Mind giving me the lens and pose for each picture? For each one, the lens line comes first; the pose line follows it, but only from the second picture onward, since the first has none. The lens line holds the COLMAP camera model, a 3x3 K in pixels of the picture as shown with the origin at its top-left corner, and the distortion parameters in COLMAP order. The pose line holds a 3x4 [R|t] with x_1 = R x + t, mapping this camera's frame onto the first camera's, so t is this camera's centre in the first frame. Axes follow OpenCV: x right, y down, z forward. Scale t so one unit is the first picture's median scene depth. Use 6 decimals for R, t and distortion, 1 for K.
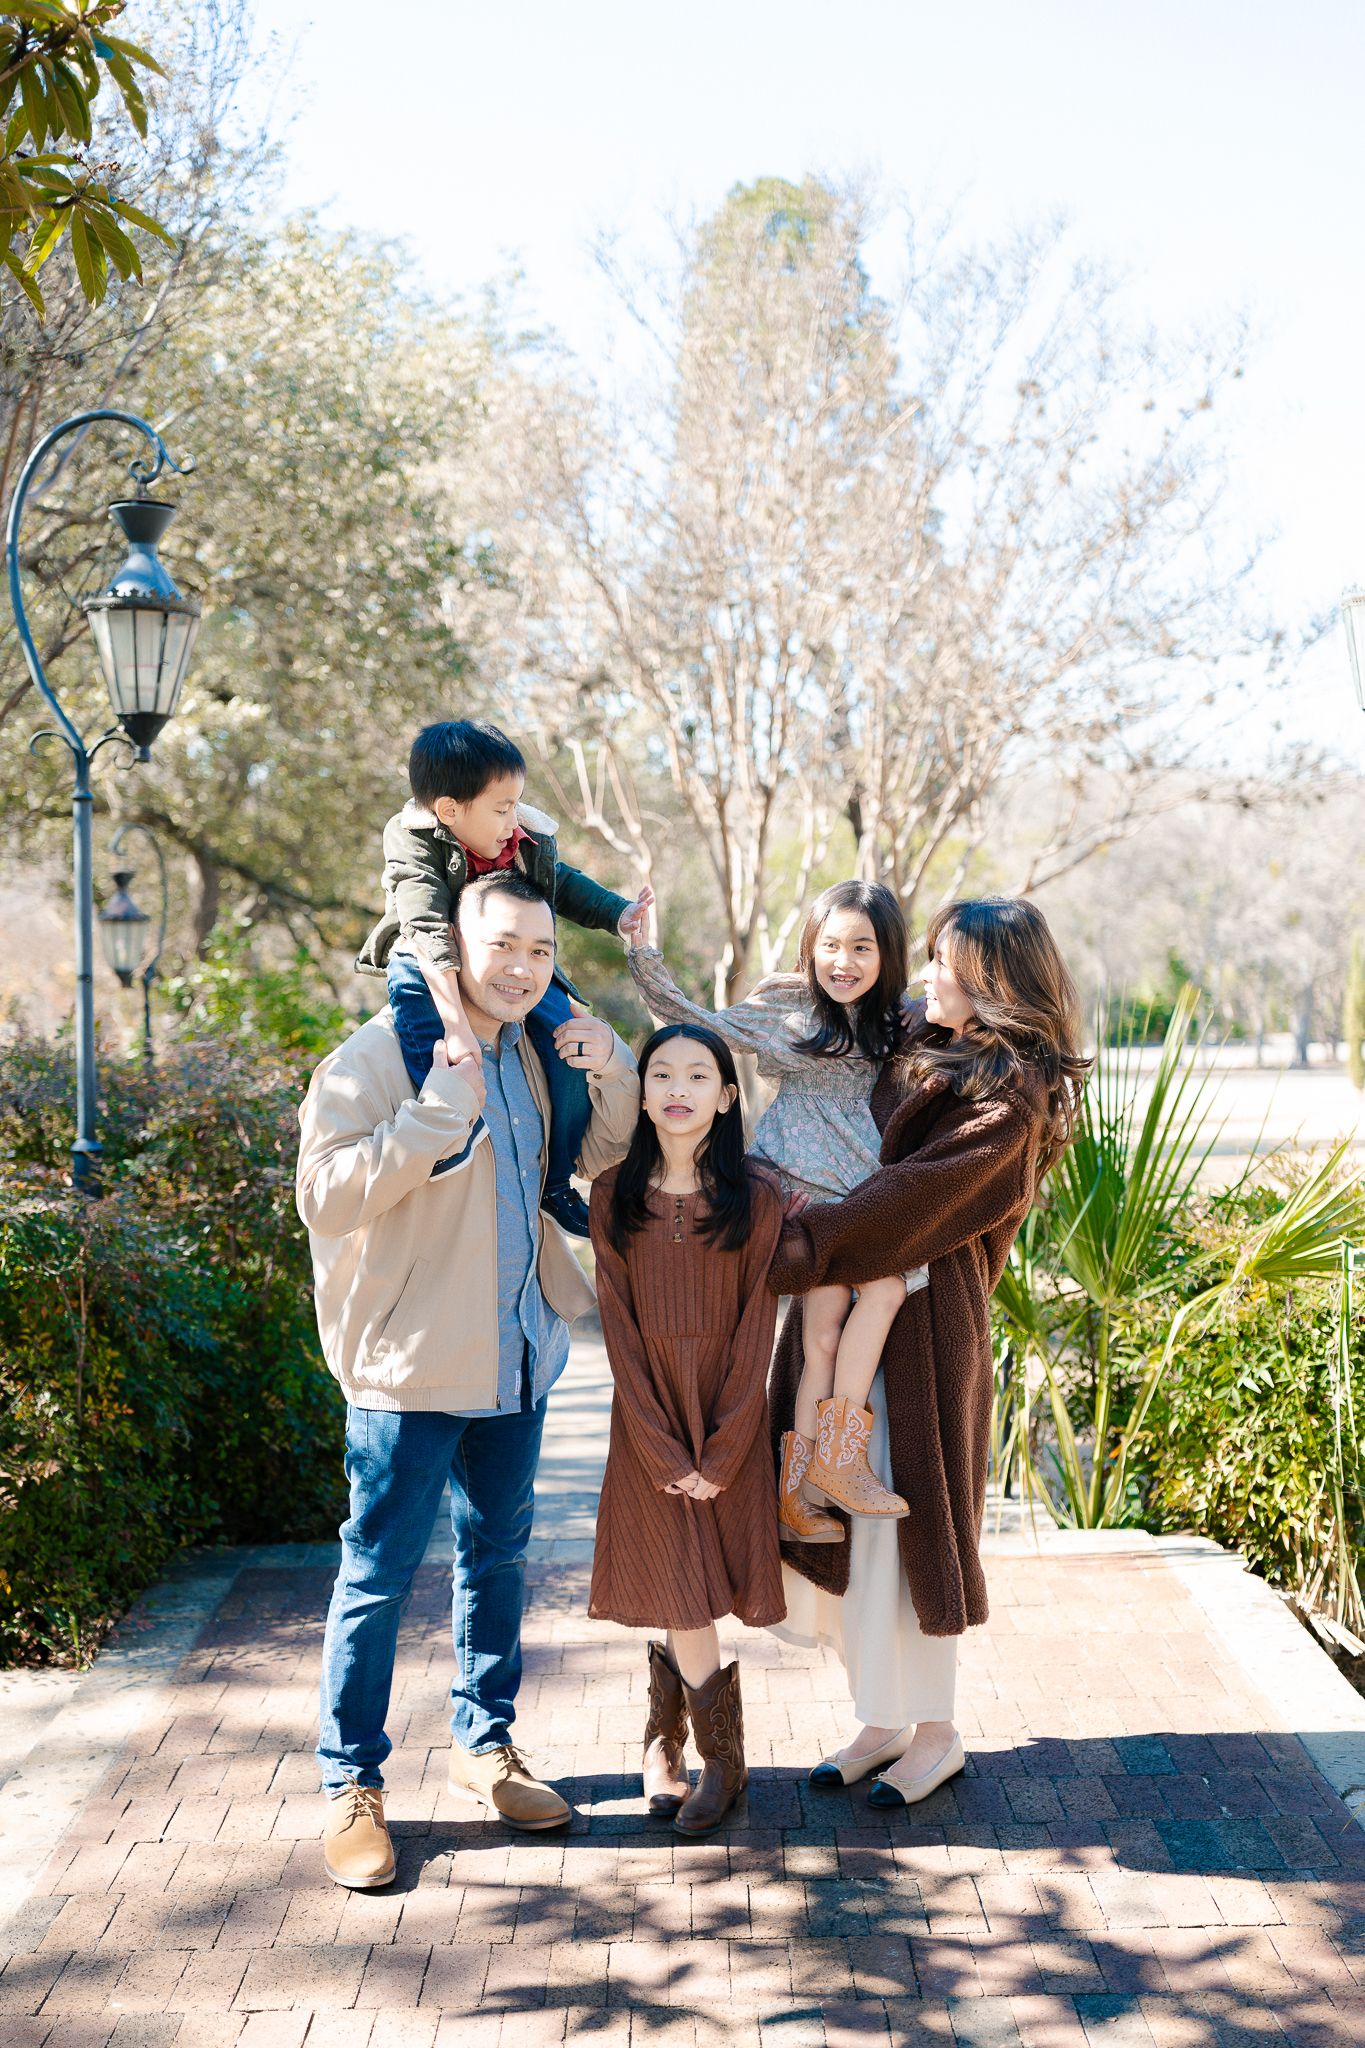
lens RADIAL K [[2169.3, 0, 686.6], [0, 2169.3, 1073.2], [0, 0, 1]] dist [-0.011538, 0.038245]
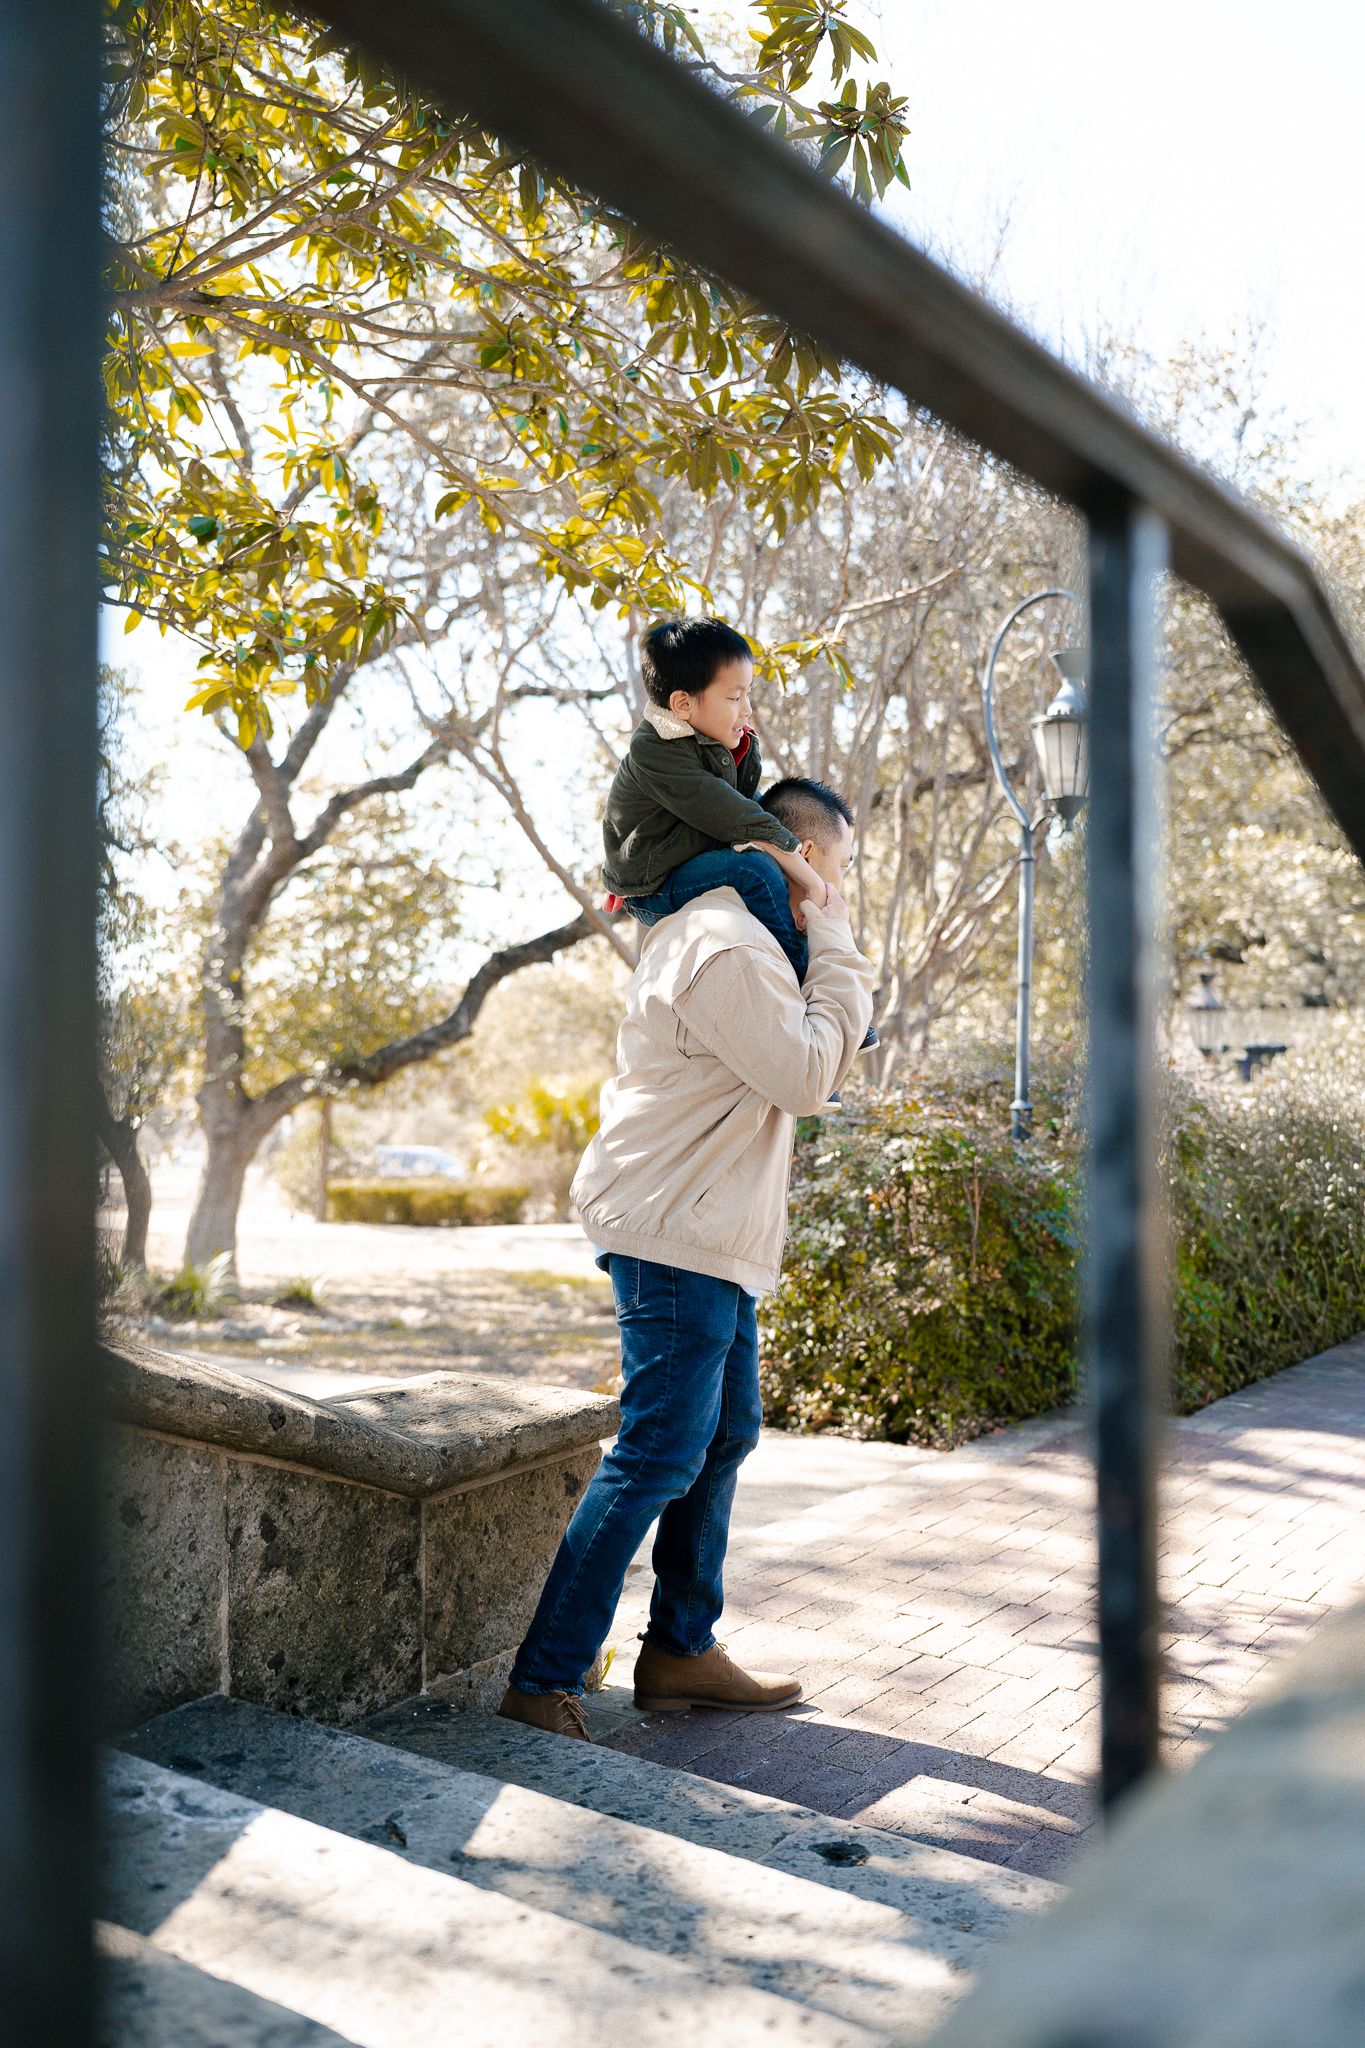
lens RADIAL K [[1733.1, 0, 684.2], [0, 1733.1, 995.3], [0, 0, 1]] dist [-0.003759, -0.004401]
pose [[0.802513, -0.010267, -0.596546, 0.232820], [-0.062668, 0.992871, -0.101392, 0.096929], [0.593334, 0.118752, 0.796149, -0.026946]]
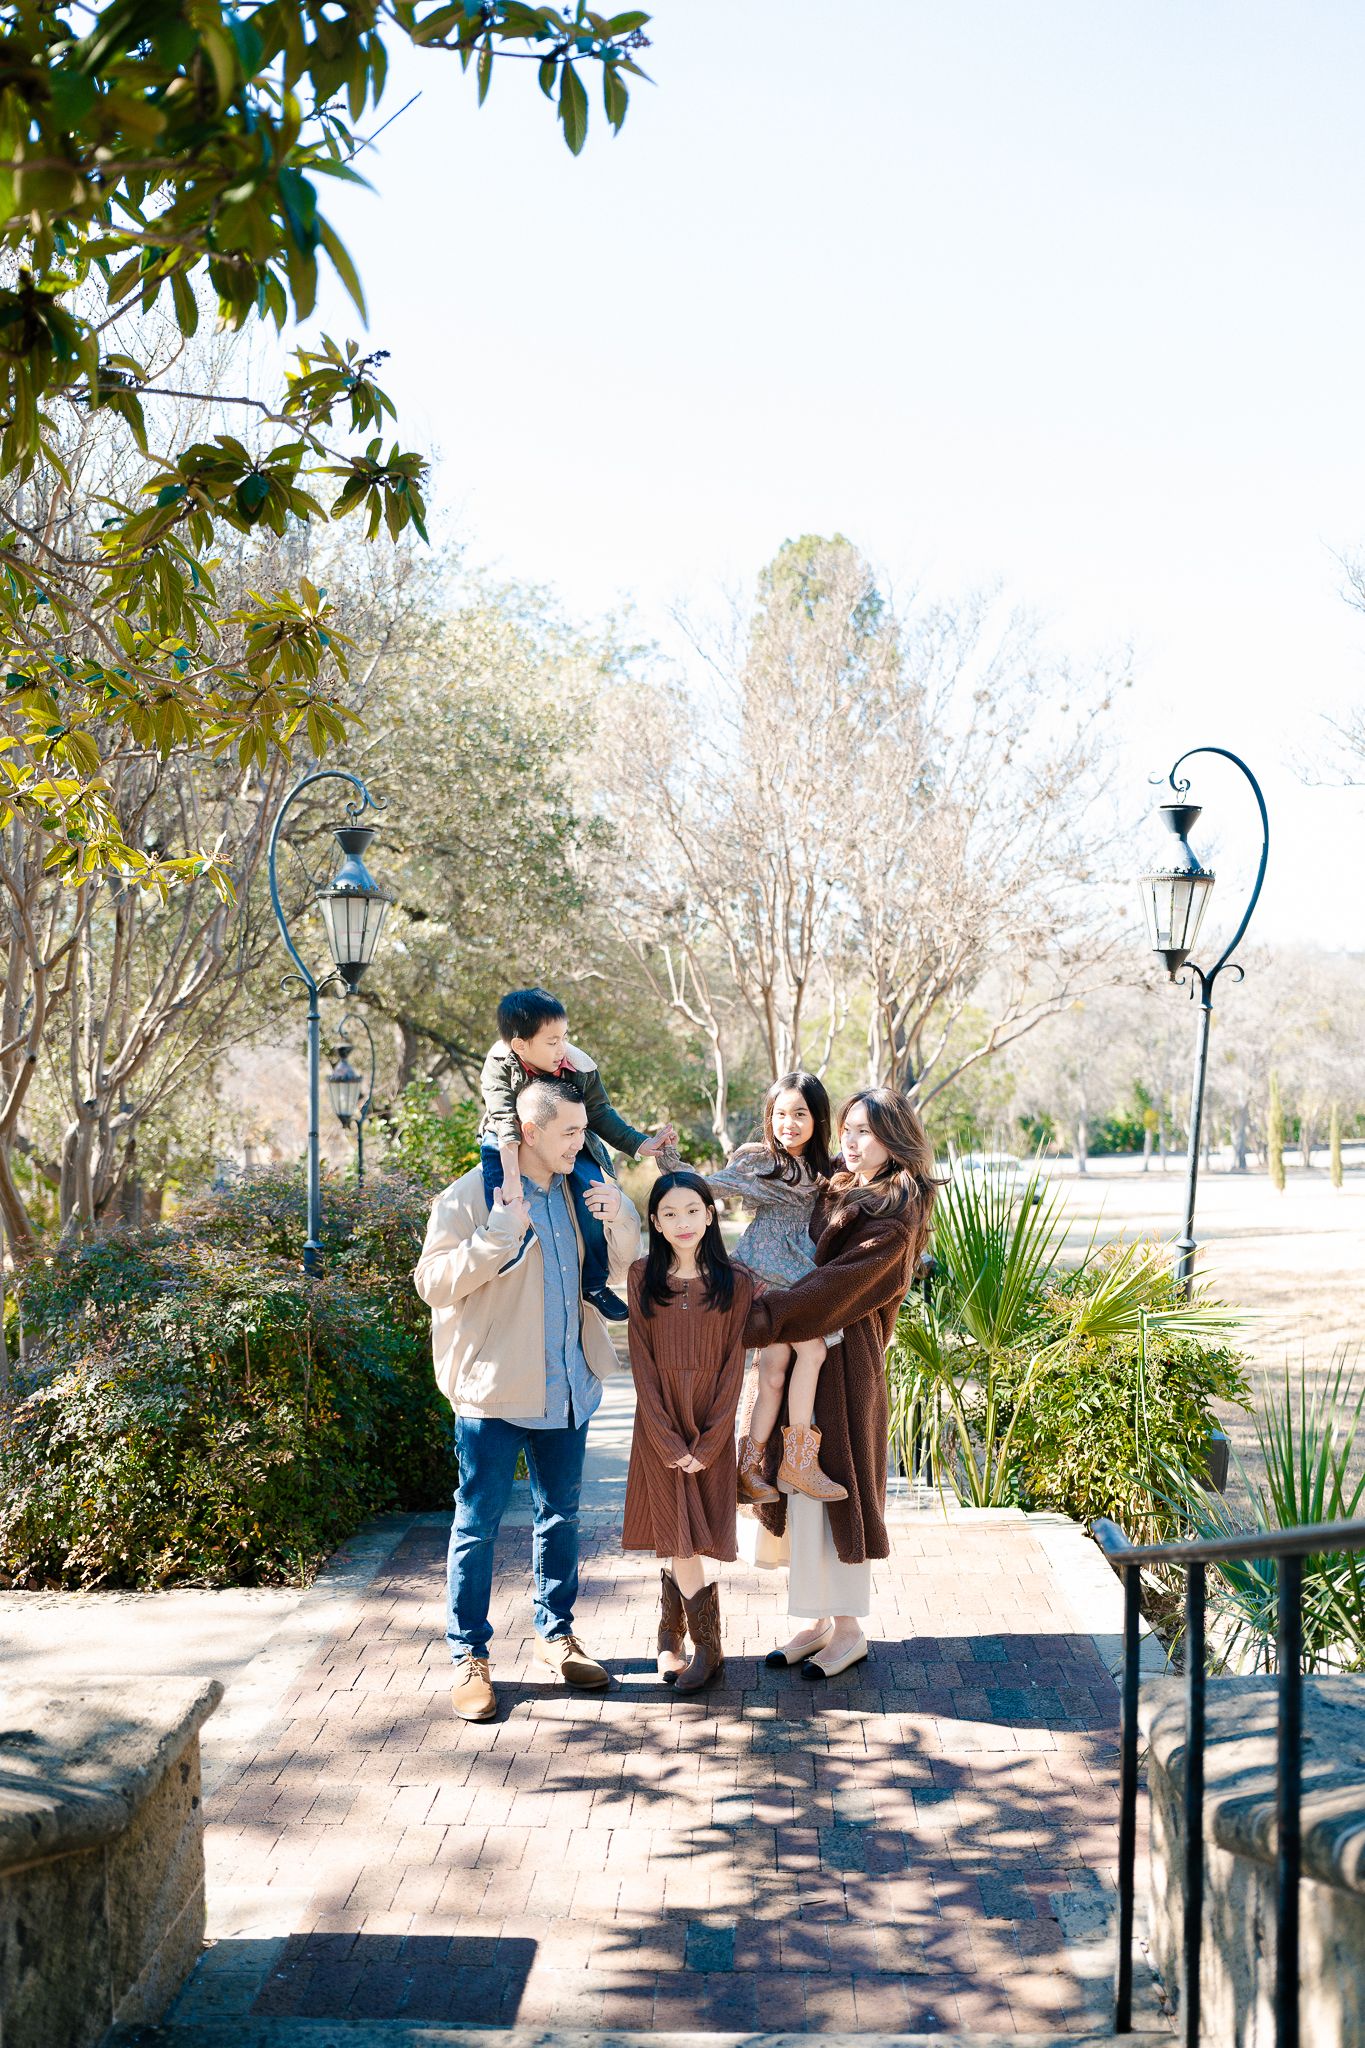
lens RADIAL K [[1657.4, 0, 645.3], [0, 1657.4, 1025.7], [0, 0, 1]] dist [-0.044466, -0.006623]
pose [[0.996912, -0.011057, -0.077745, 0.051758], [0.003976, 0.995875, -0.090648, -0.014446], [0.078427, 0.090059, 0.992844, -0.161293]]
